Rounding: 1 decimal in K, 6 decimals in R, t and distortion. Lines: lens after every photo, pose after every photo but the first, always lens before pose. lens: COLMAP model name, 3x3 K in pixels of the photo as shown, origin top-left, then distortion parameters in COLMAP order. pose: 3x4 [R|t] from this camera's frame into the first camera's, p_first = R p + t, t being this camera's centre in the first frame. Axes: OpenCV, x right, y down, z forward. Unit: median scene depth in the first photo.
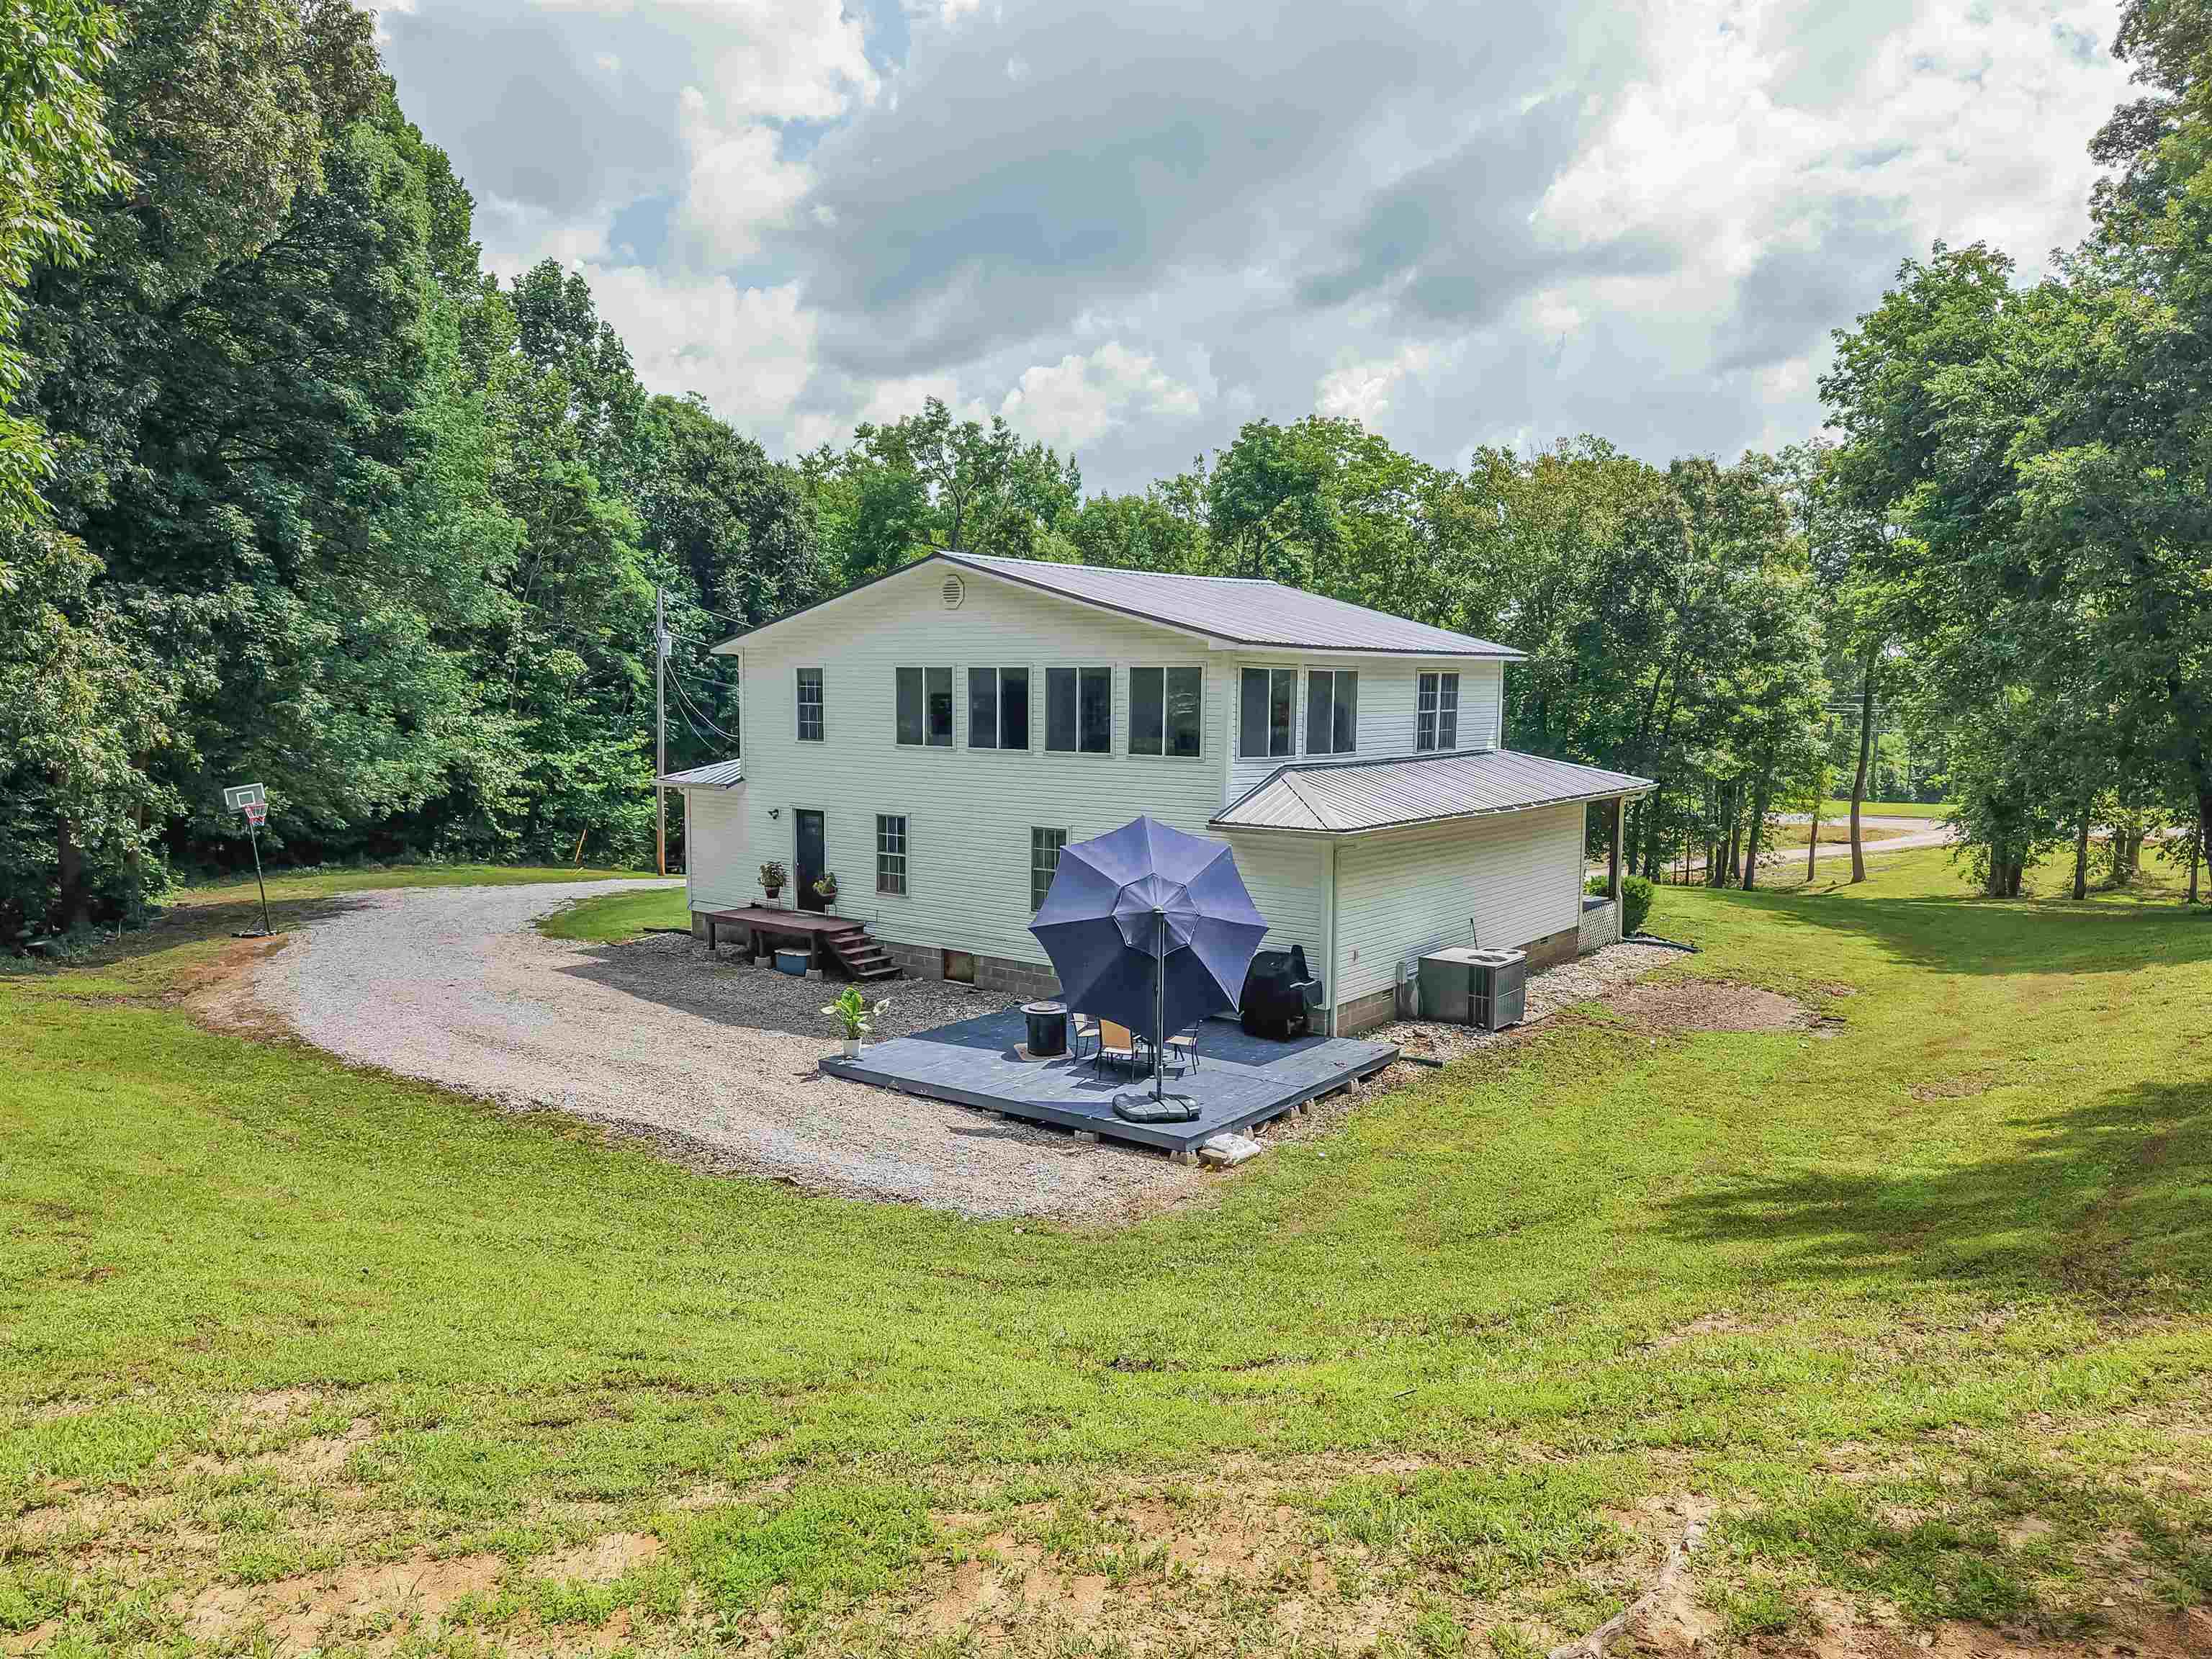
lens RADIAL K [[1544.2, 0, 1108.4], [0, 1544.2, 833.3], [0, 0, 1]] dist [0.048545, -0.000489]
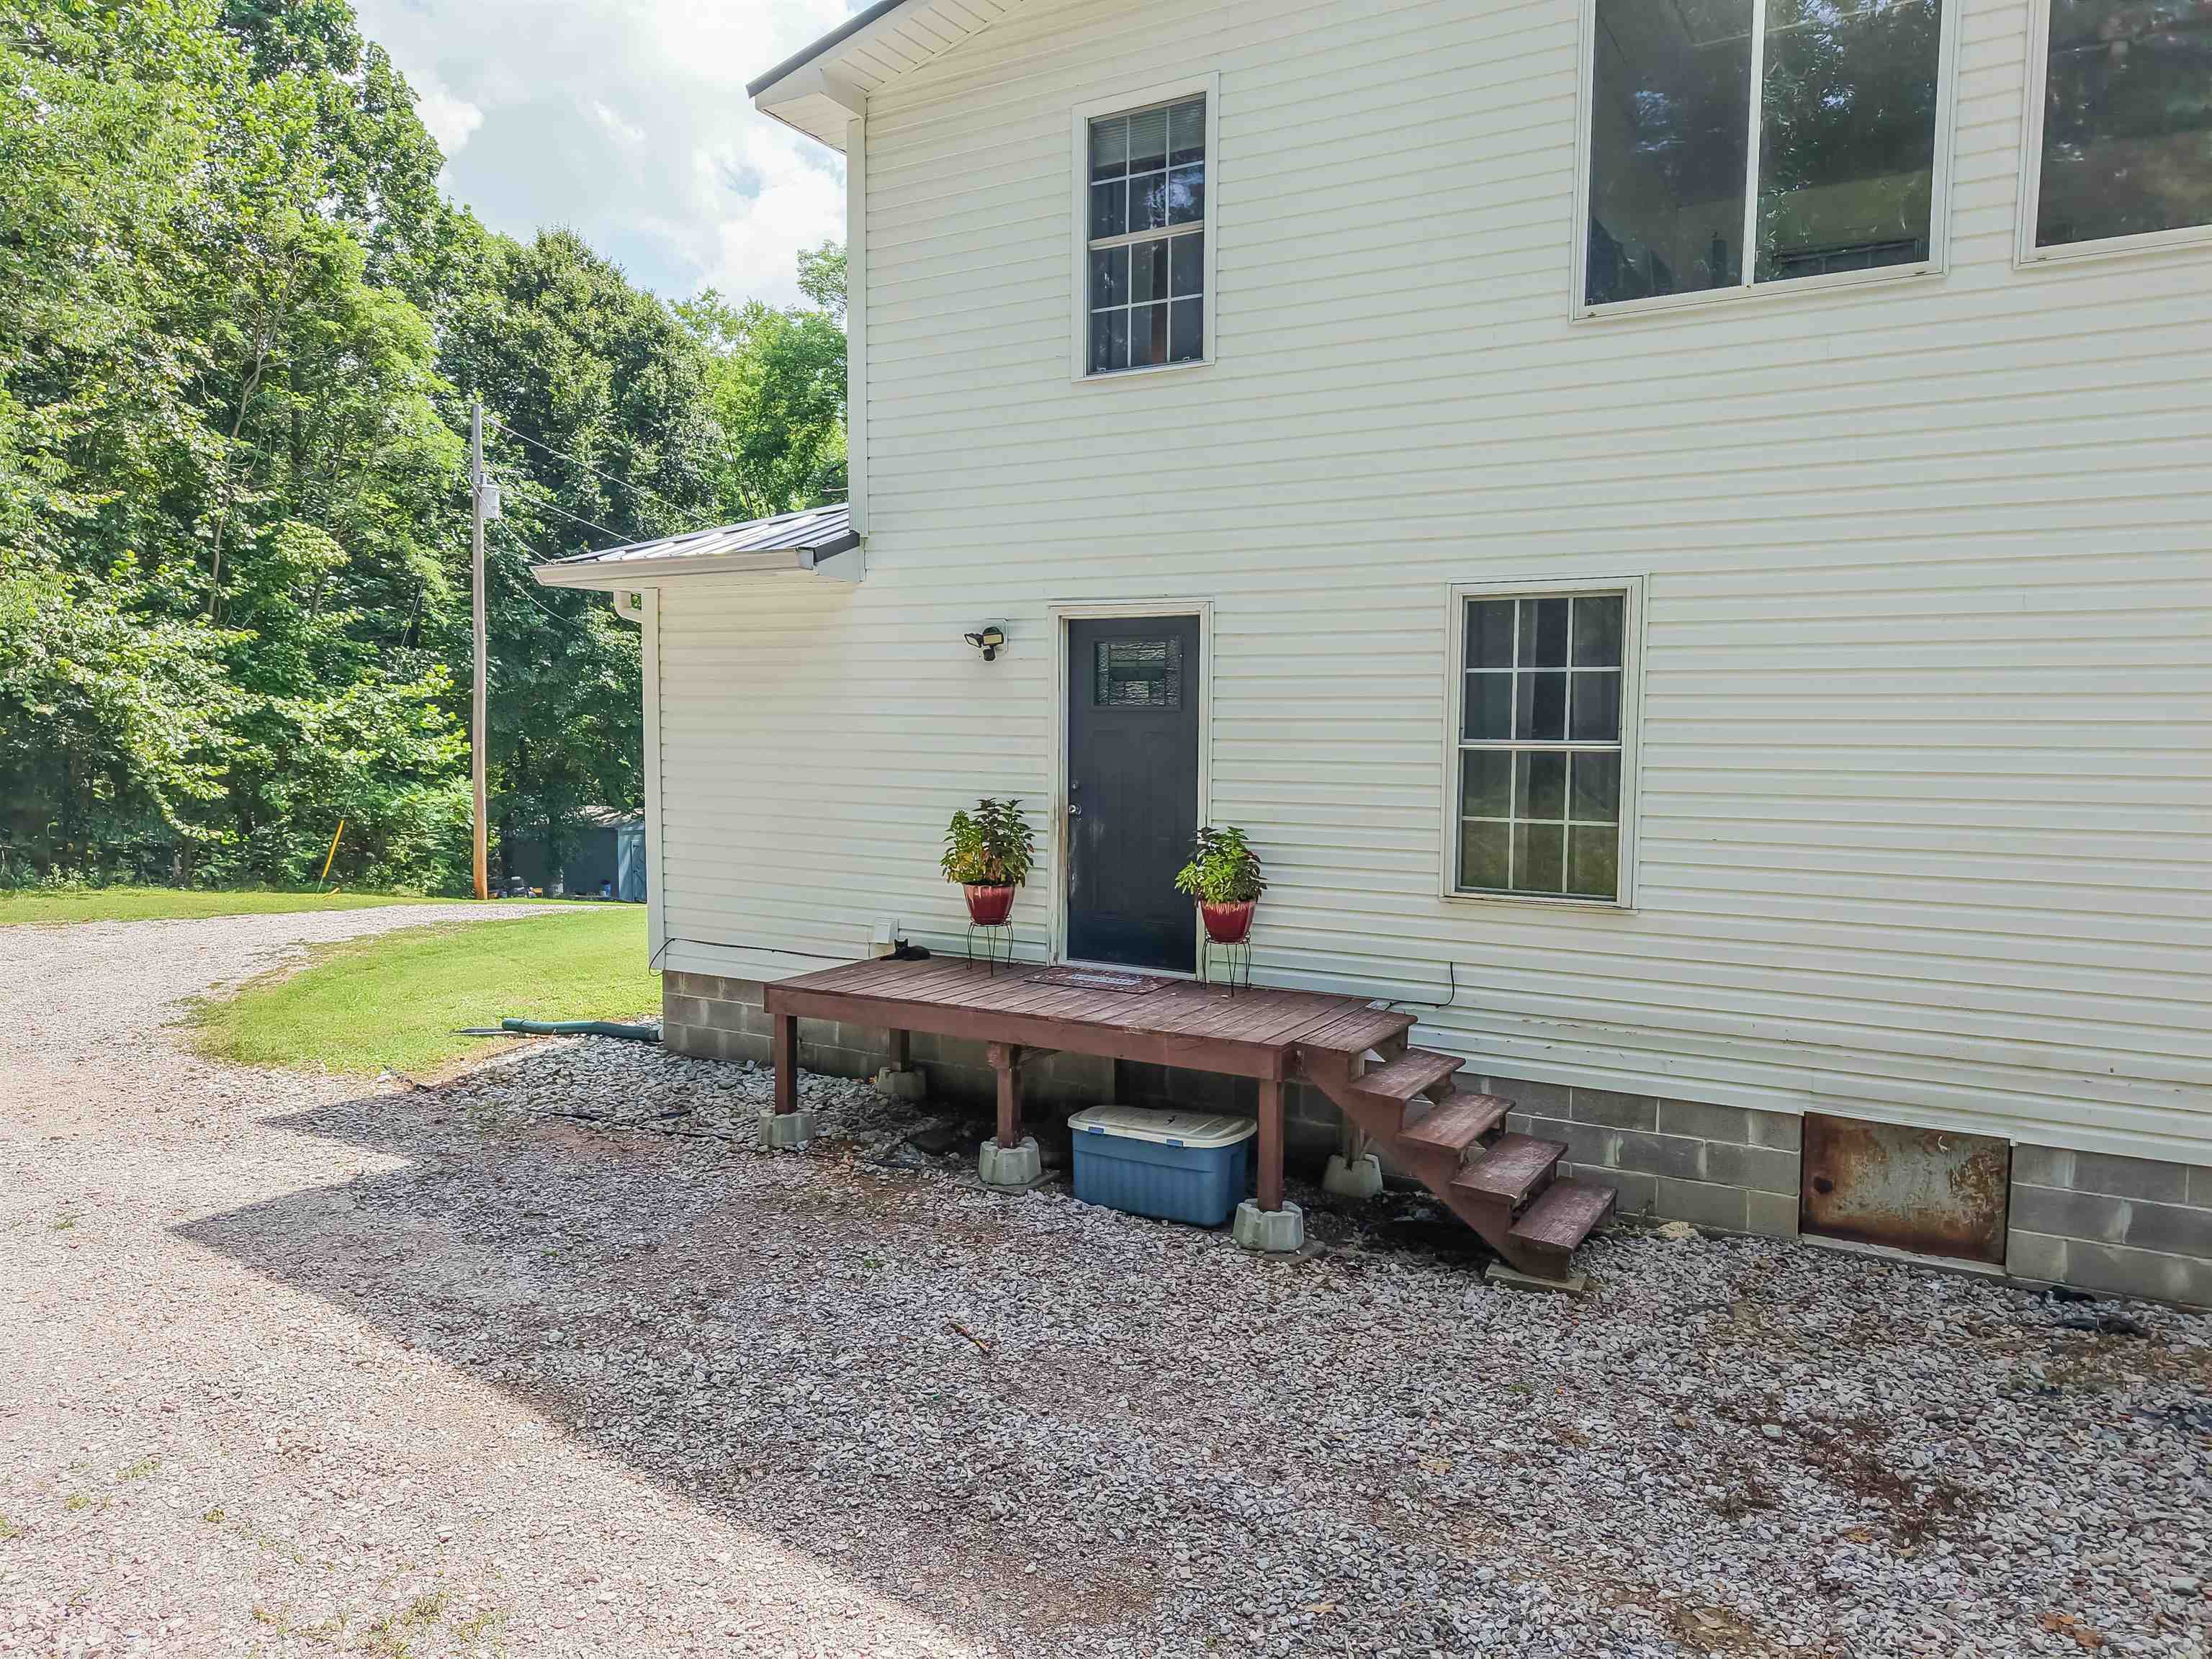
lens RADIAL K [[1544.2, 0, 1103.8], [0, 1544.2, 826.1], [0, 0, 1]] dist [0.048545, -0.000489]
pose [[0.992400, -0.009128, 0.122712, -0.121464], [0.012378, 0.999592, -0.025755, 0.016276], [-0.122427, 0.027079, 0.992108, 0.370929]]
